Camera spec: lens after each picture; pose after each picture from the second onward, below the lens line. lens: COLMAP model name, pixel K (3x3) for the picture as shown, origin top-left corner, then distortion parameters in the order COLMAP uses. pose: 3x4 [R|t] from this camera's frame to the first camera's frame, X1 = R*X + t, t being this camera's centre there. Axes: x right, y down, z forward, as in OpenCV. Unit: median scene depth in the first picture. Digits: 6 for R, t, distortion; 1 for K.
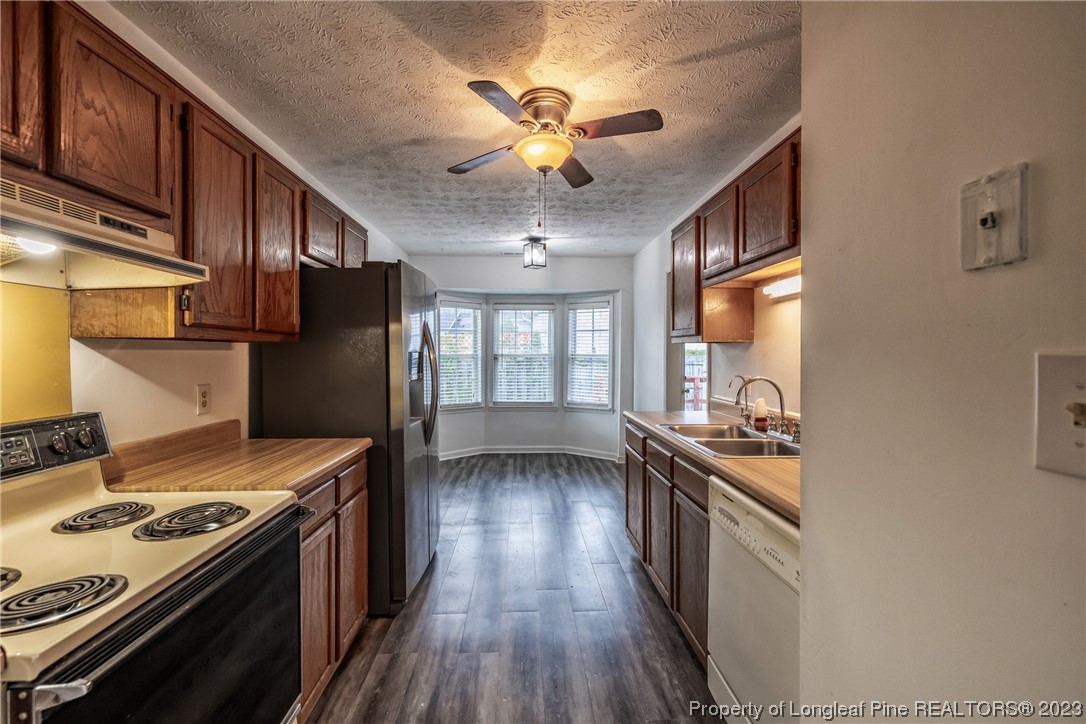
lens RADIAL K [[460.5, 0, 539.4], [0, 460.5, 352.4], [0, 0, 1]] dist [-0.001618, 0.000267]
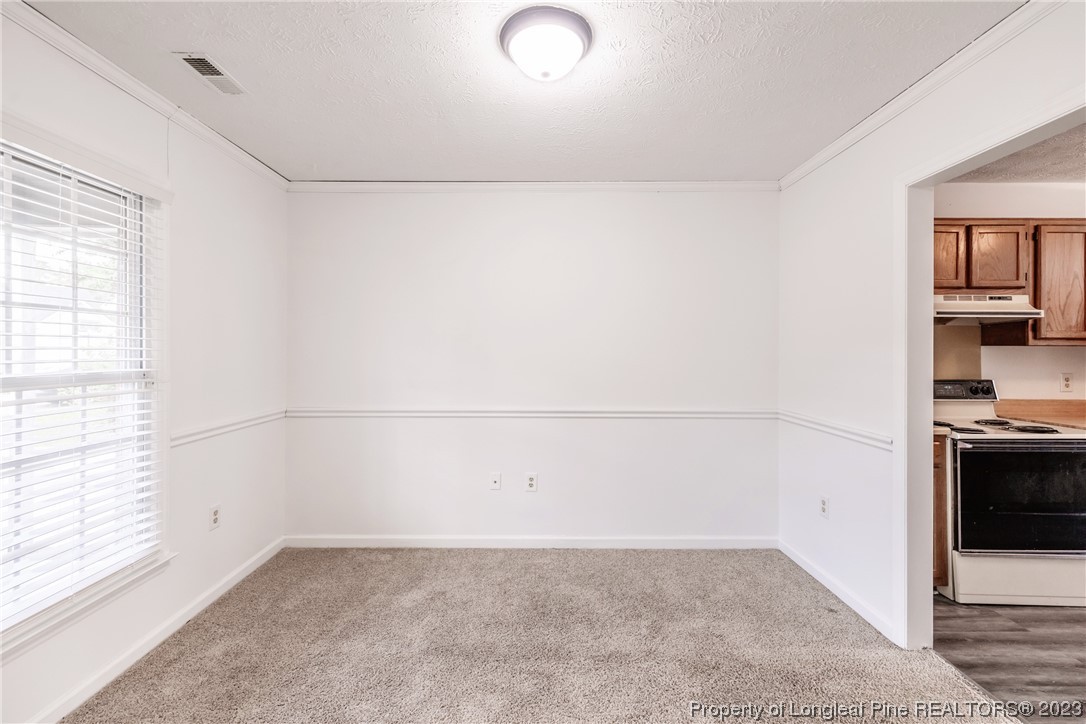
lens RADIAL K [[460.5, 0, 540.0], [0, 460.5, 352.5], [0, 0, 1]] dist [-0.001618, 0.000267]
pose [[-0.041115, -0.001258, -0.999154, 1.366405], [-0.004058, 0.999991, -0.001092, 0.010699], [0.999146, 0.004009, -0.041120, -1.104564]]
